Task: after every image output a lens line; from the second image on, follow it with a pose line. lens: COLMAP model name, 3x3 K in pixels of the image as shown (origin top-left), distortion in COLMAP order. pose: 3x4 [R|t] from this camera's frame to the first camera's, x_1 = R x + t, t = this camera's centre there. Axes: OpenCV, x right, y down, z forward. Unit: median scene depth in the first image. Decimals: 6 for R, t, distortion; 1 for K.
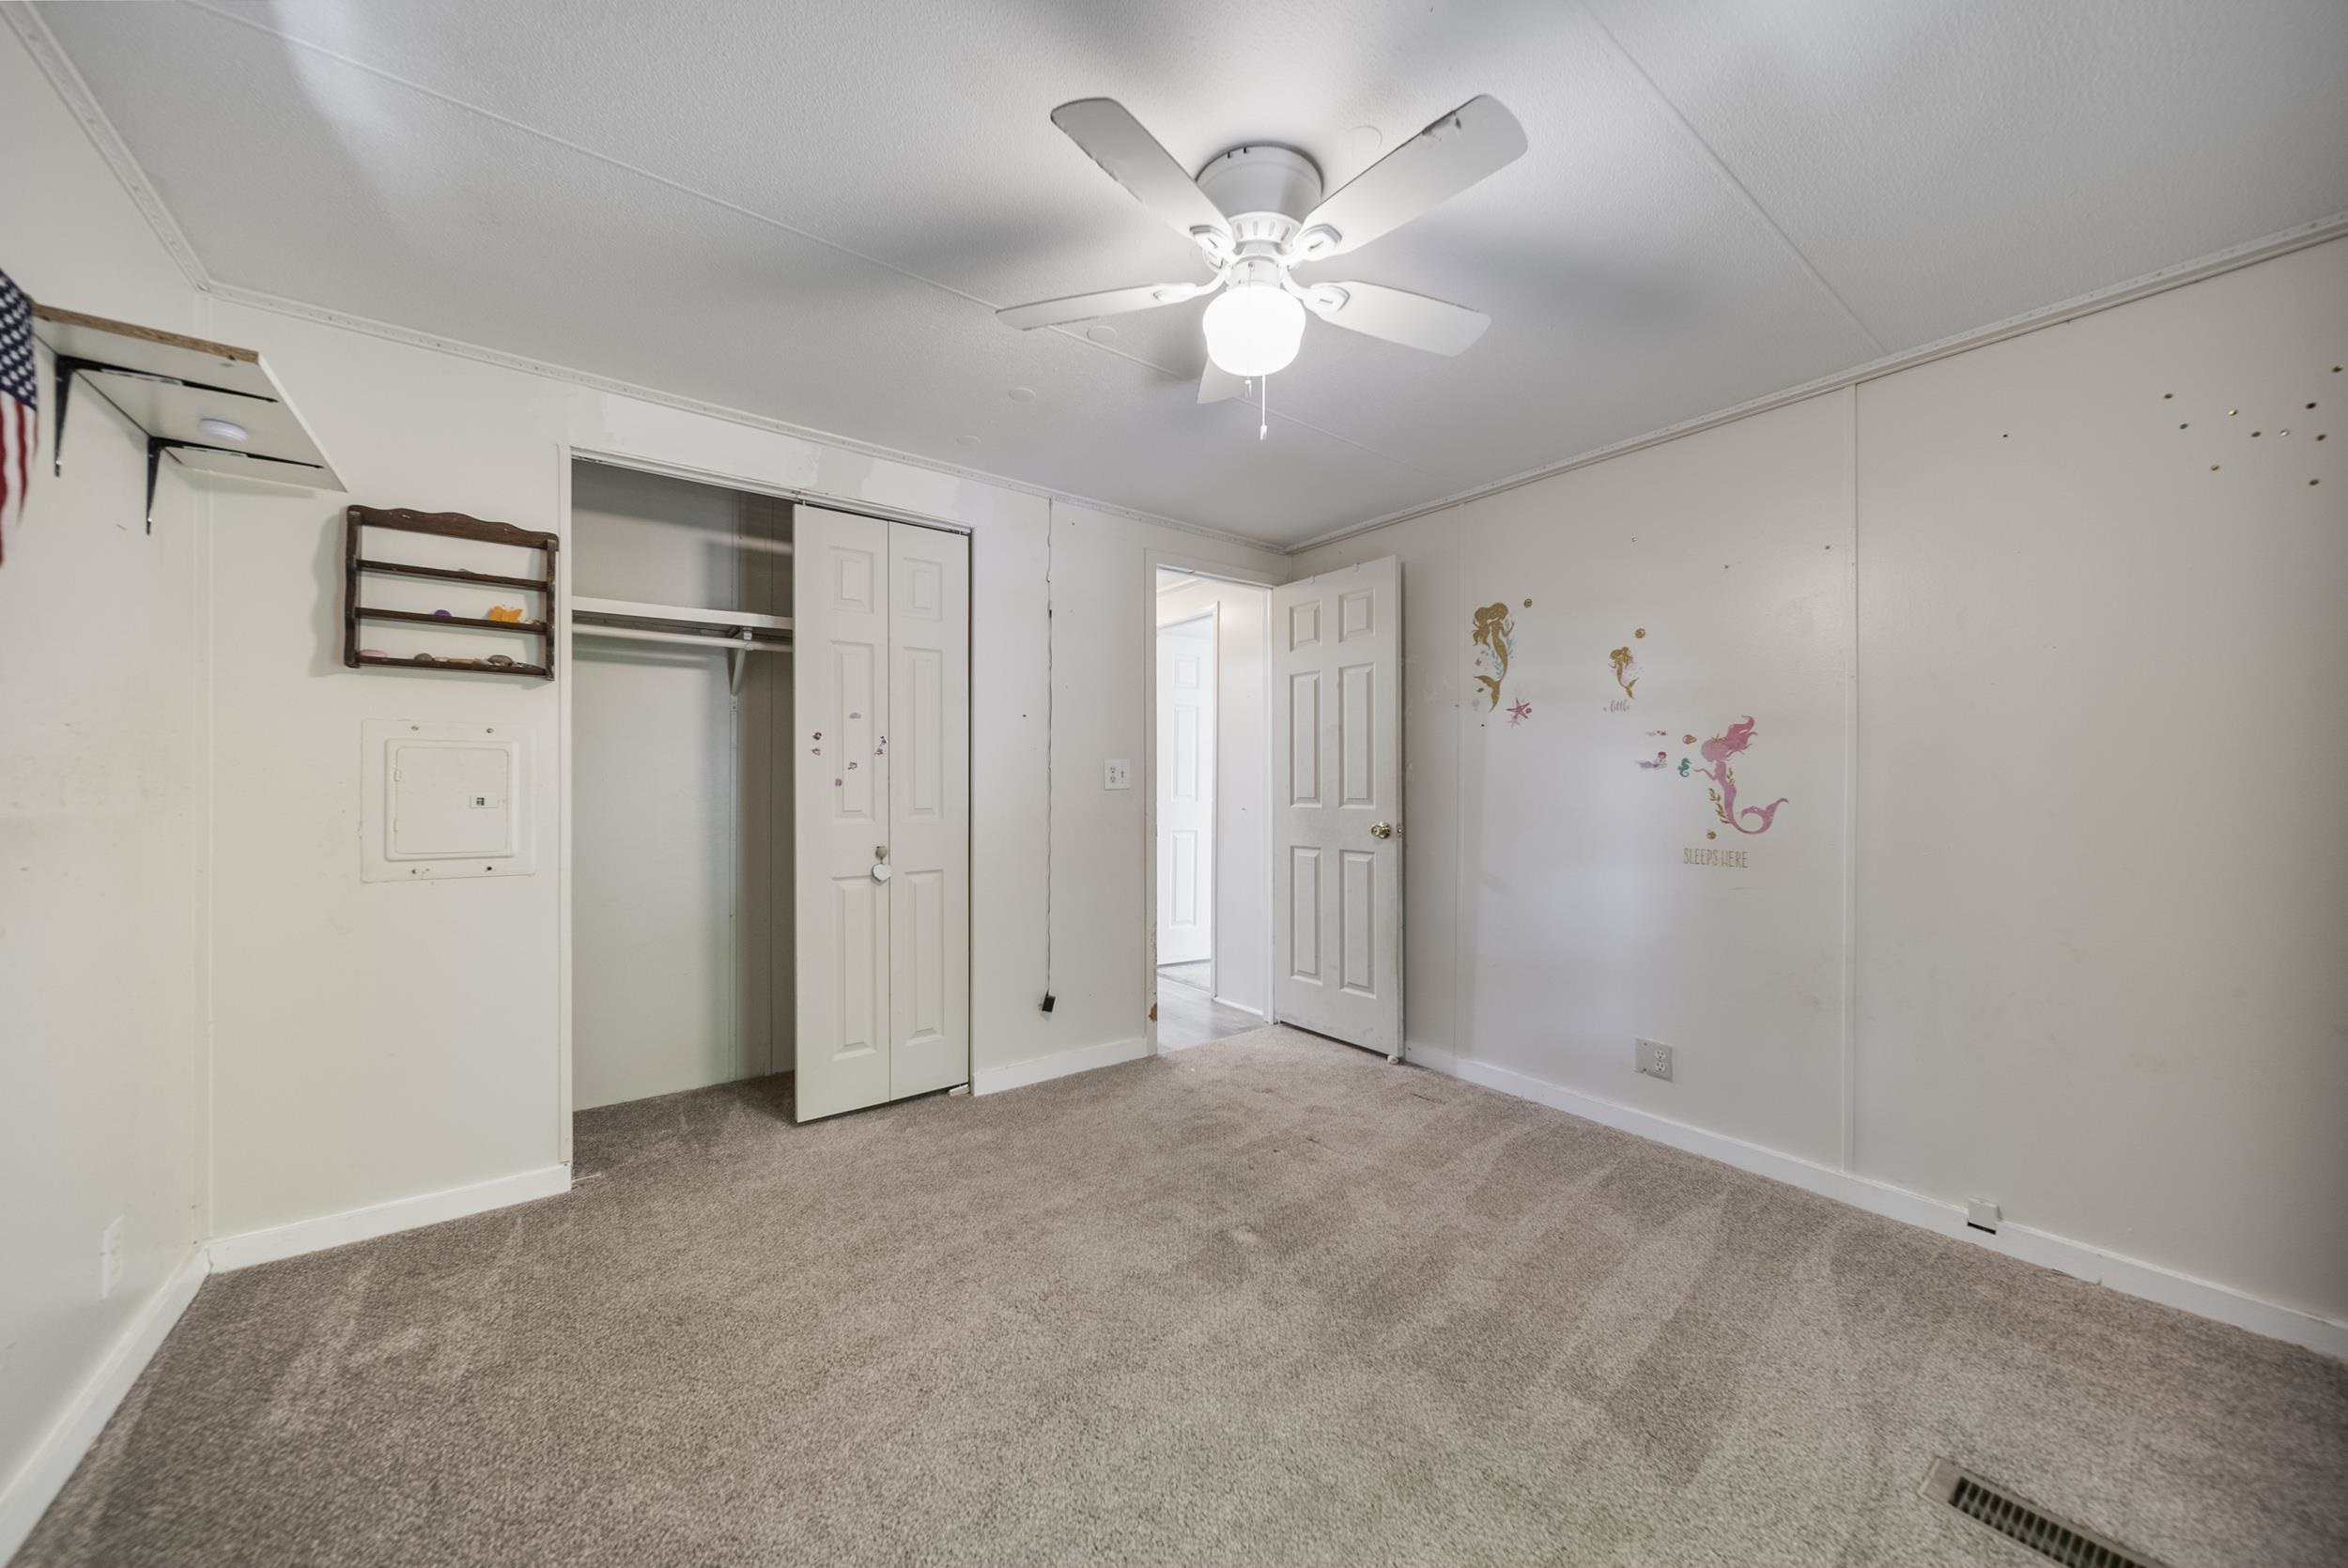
lens RADIAL K [[829.4, 0, 1171.5], [0, 829.4, 777.8], [0, 0, 1]] dist [-0.001666, -0.000150]
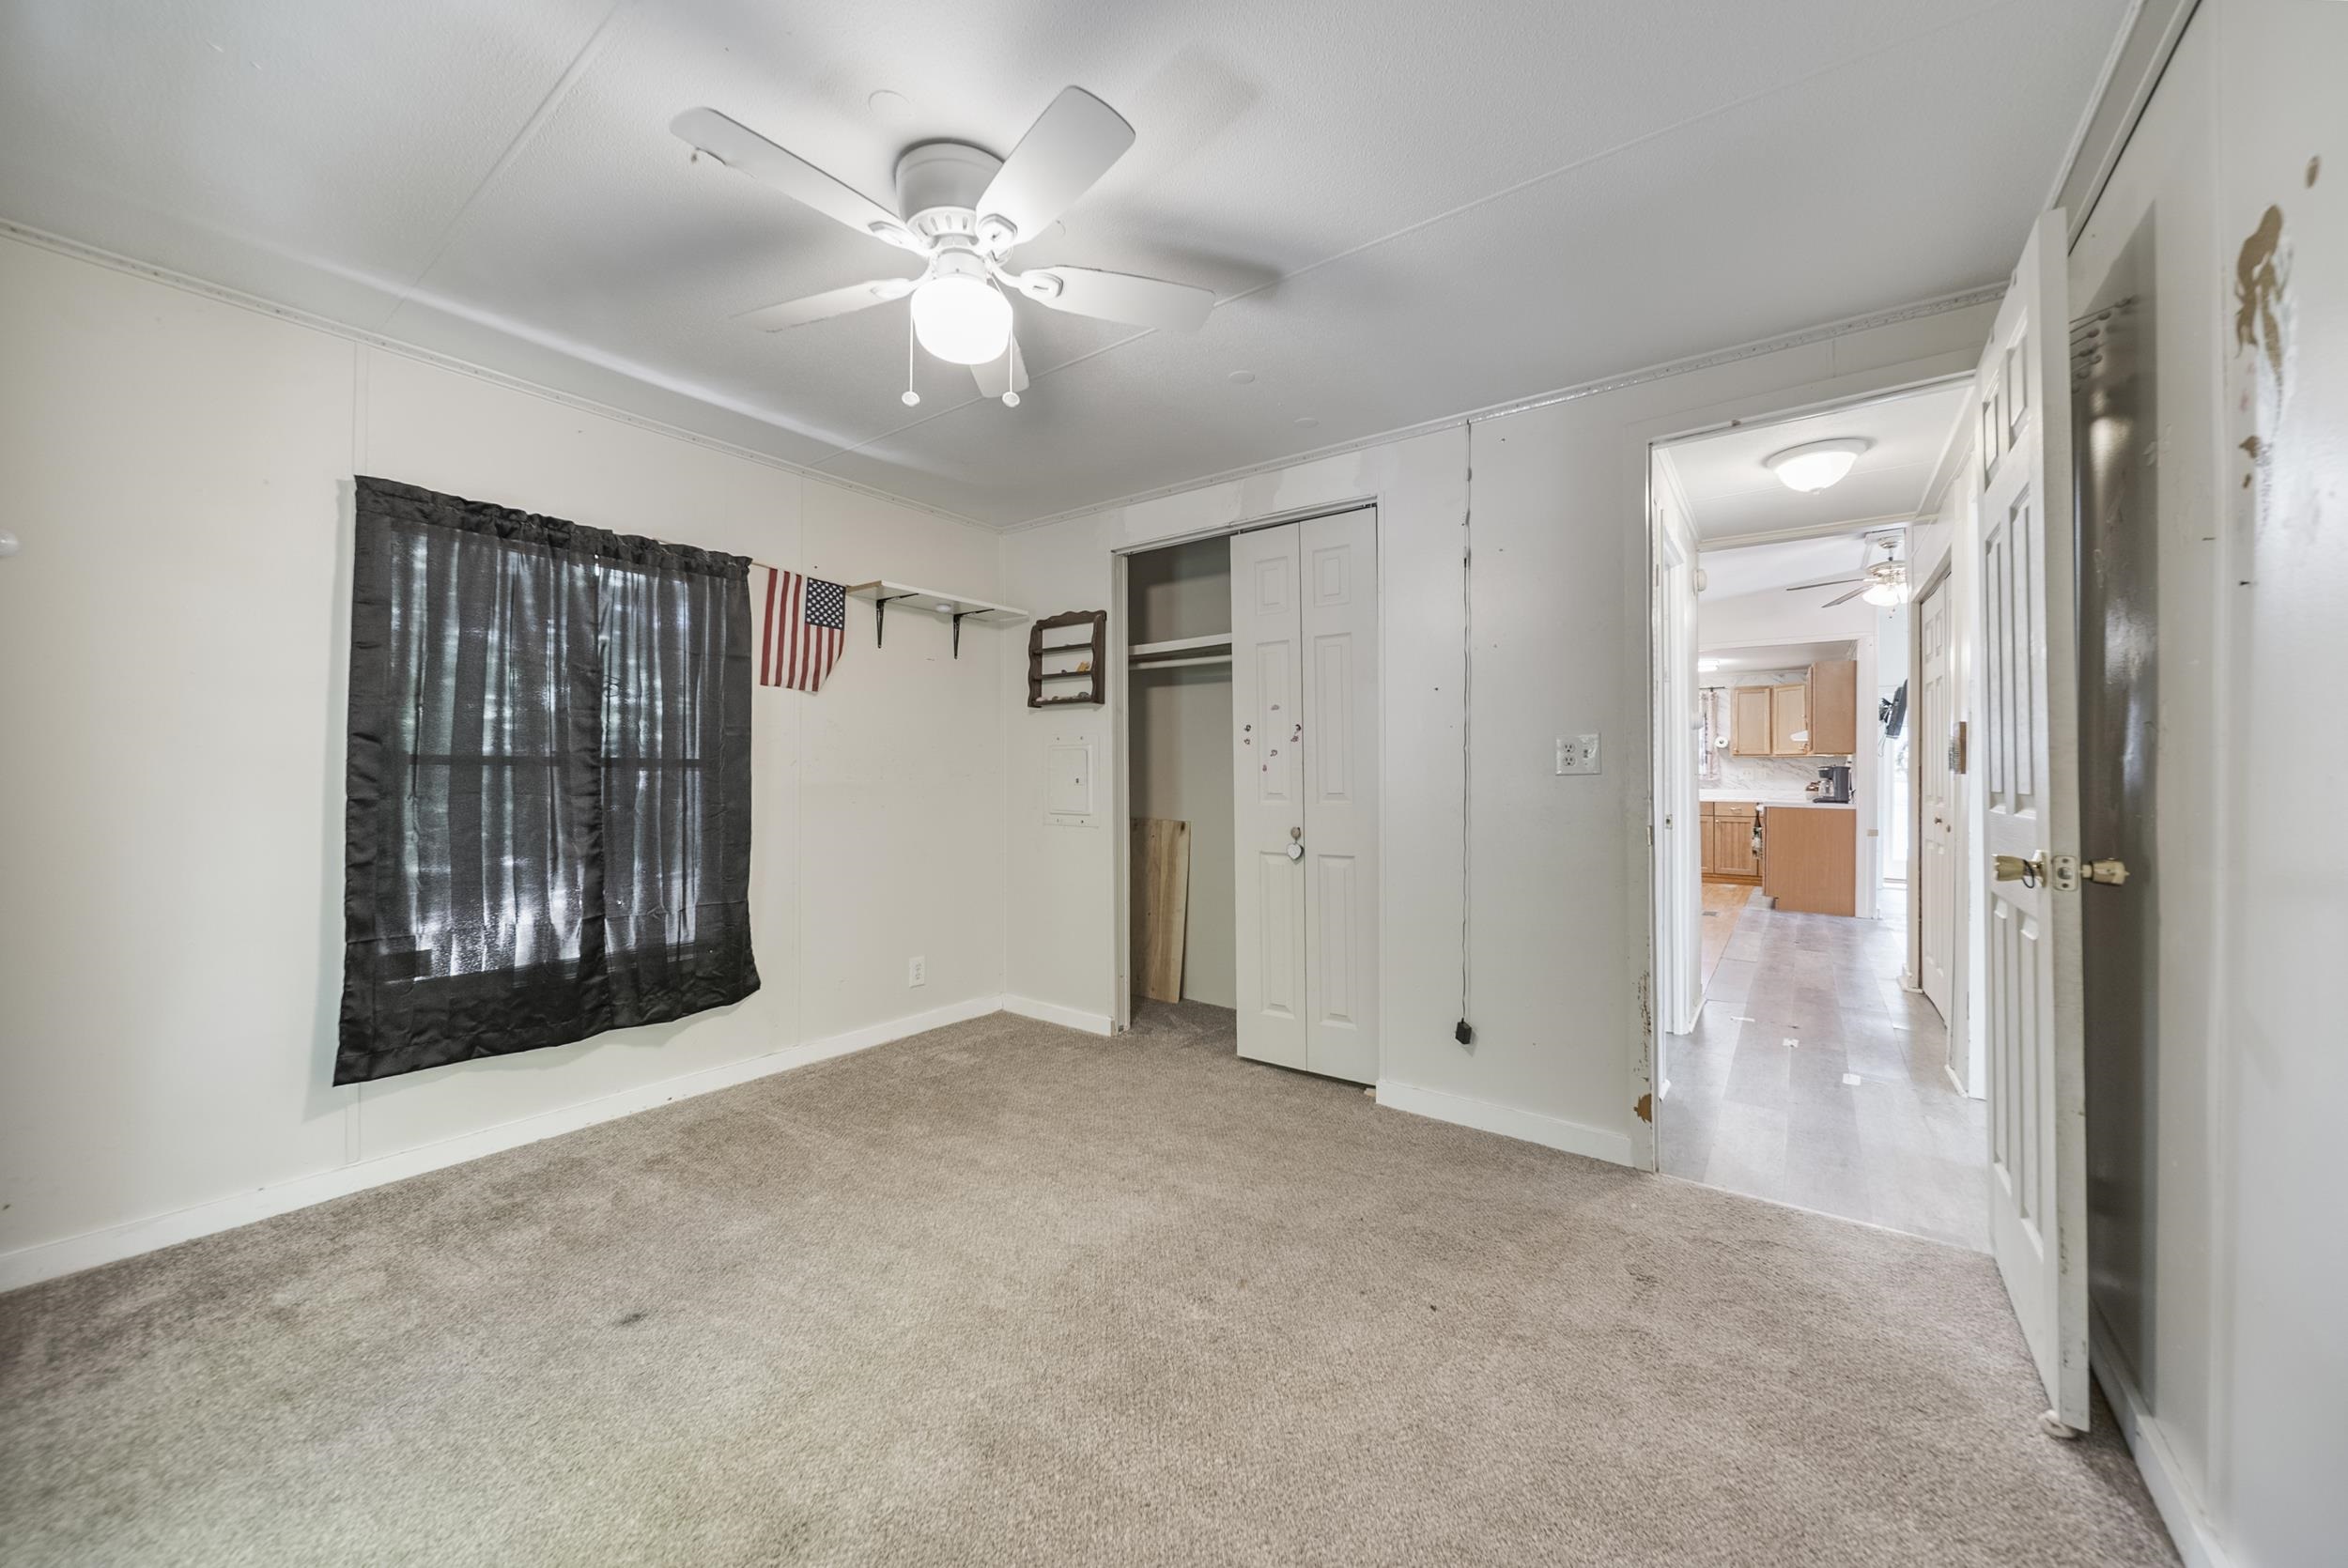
lens RADIAL K [[829.4, 0, 1171.5], [0, 829.4, 777.8], [0, 0, 1]] dist [-0.001666, -0.000150]
pose [[0.286611, -0.004967, -0.958034, 0.659810], [0.002517, 0.999987, -0.004431, 0.024150], [0.958044, -0.001141, 0.286619, 0.568328]]
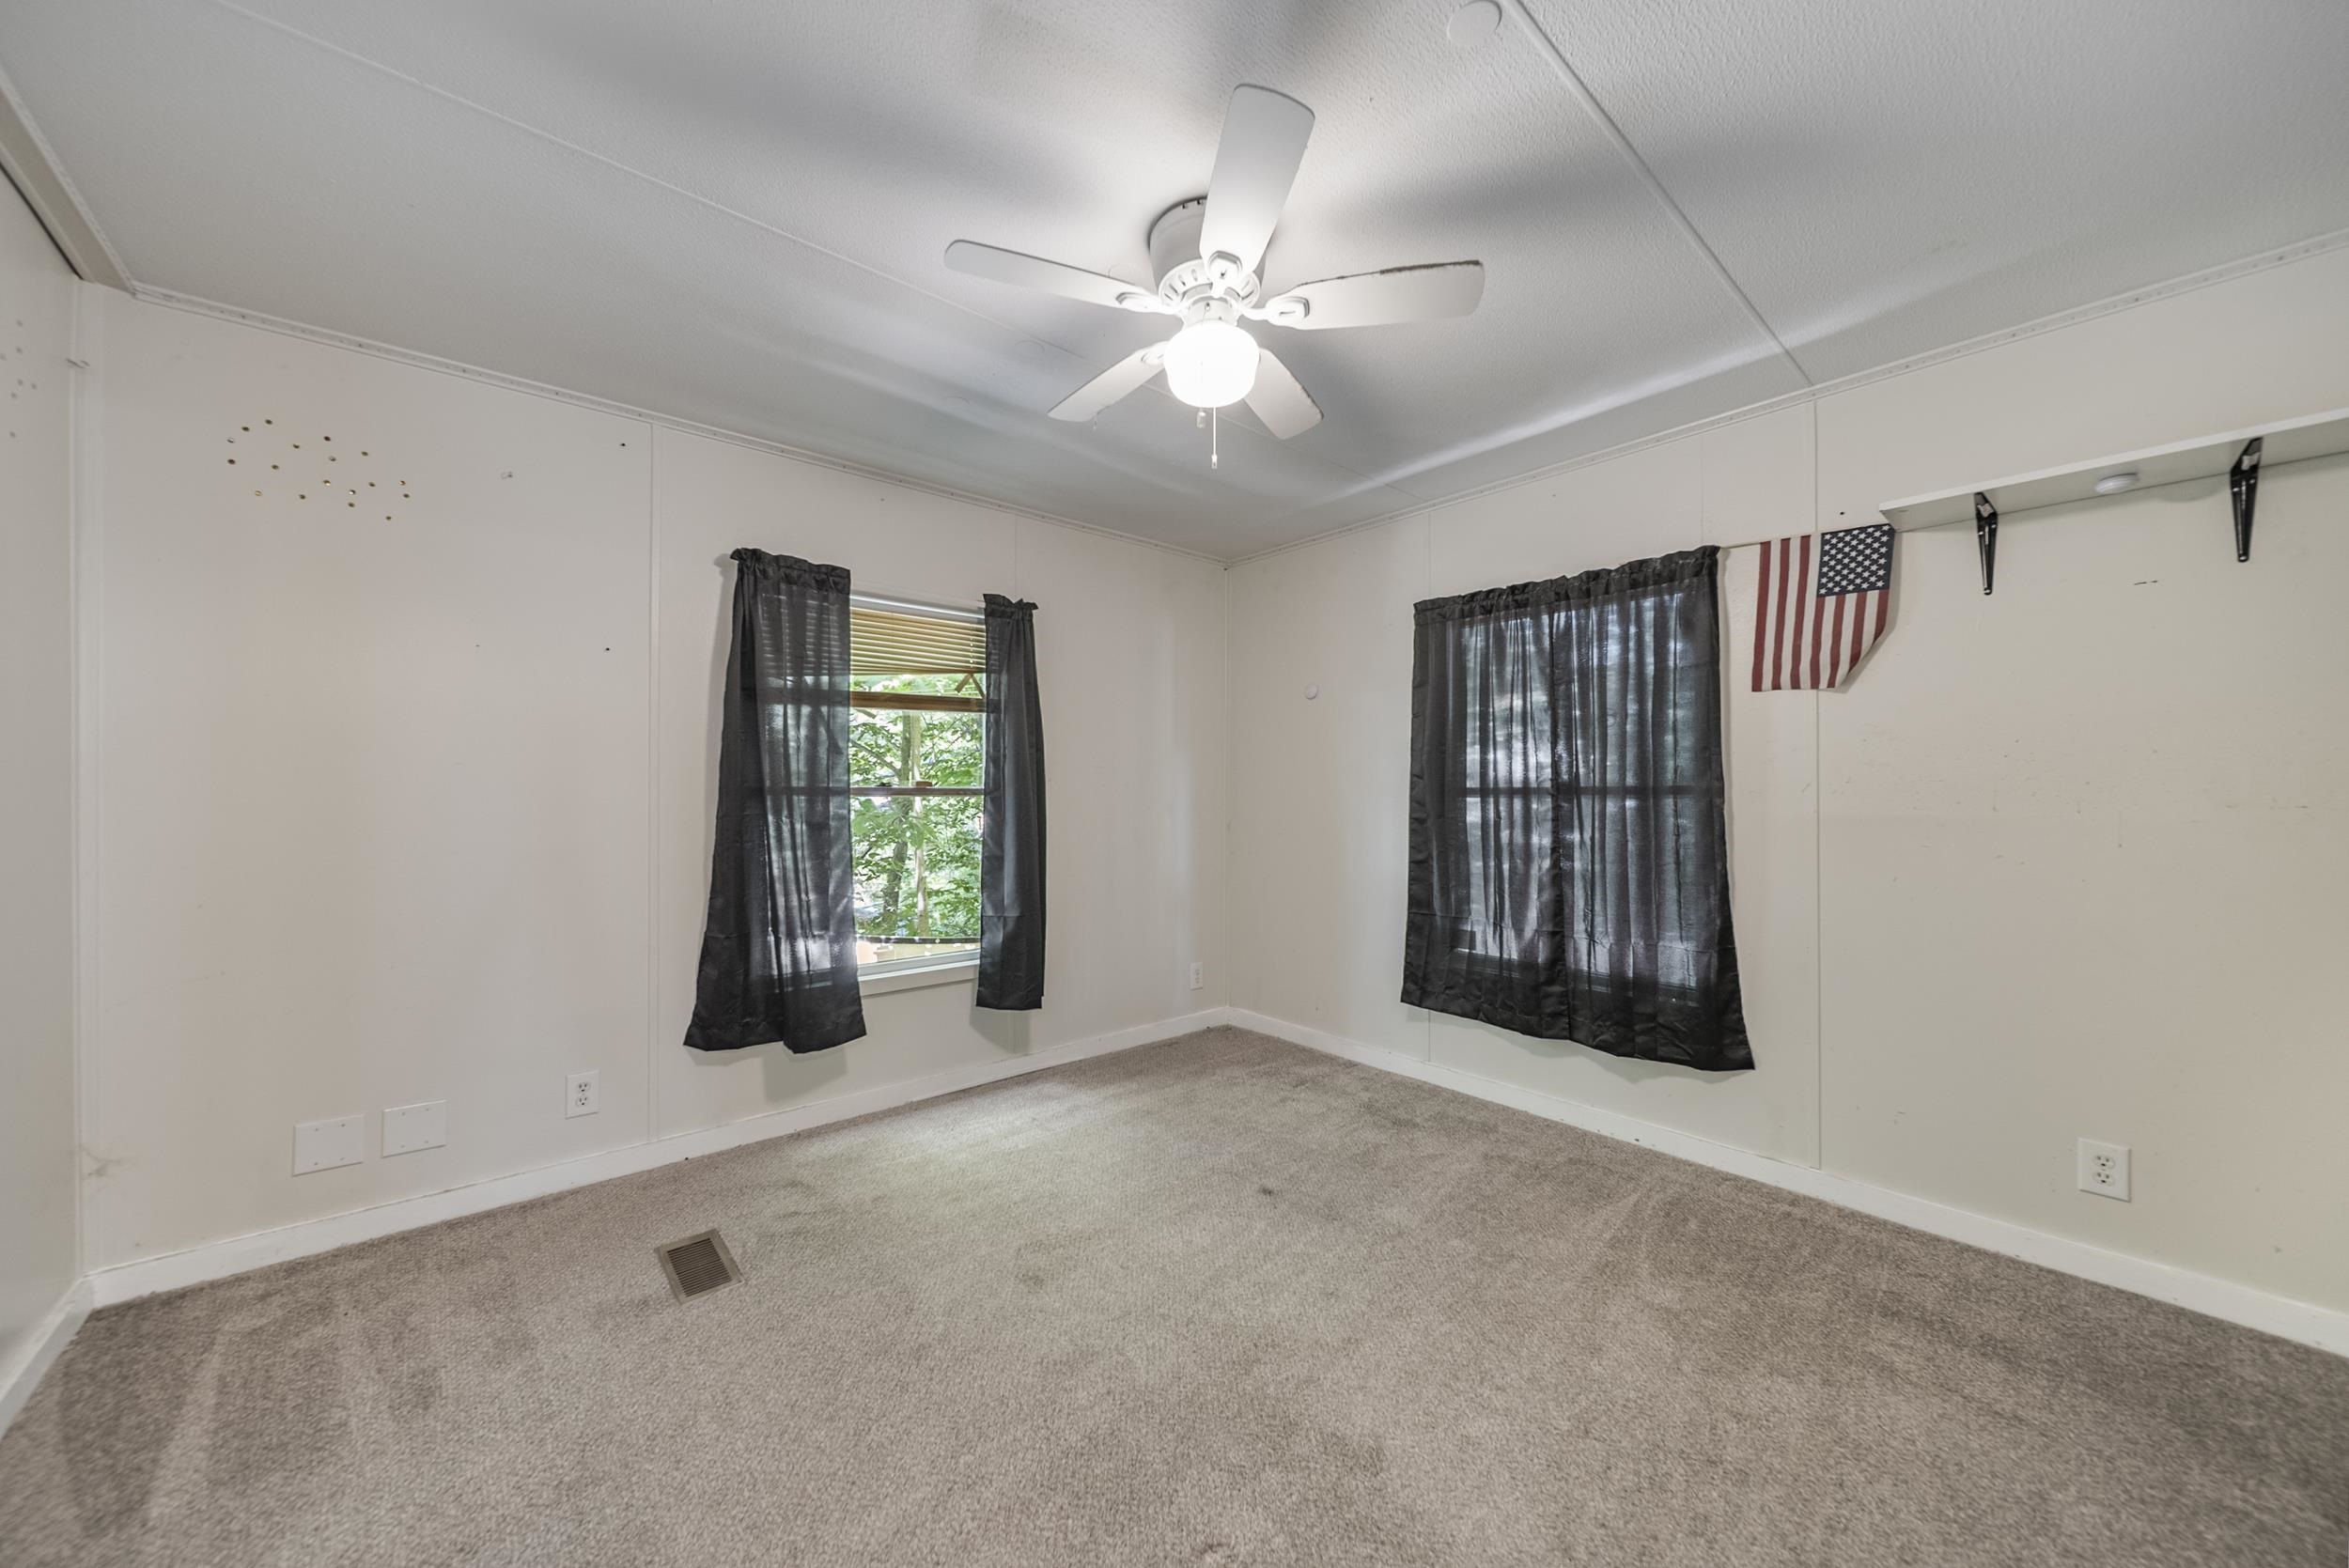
lens RADIAL K [[833.3, 0, 1180.1], [0, 833.3, 798.2], [0, 0, 1]] dist [-0.000431, -0.000100]
pose [[-0.995934, -0.011766, -0.089313, 0.133665], [-0.011605, 0.999930, -0.002320, 0.017920], [0.089334, -0.001275, -0.996001, 1.202332]]
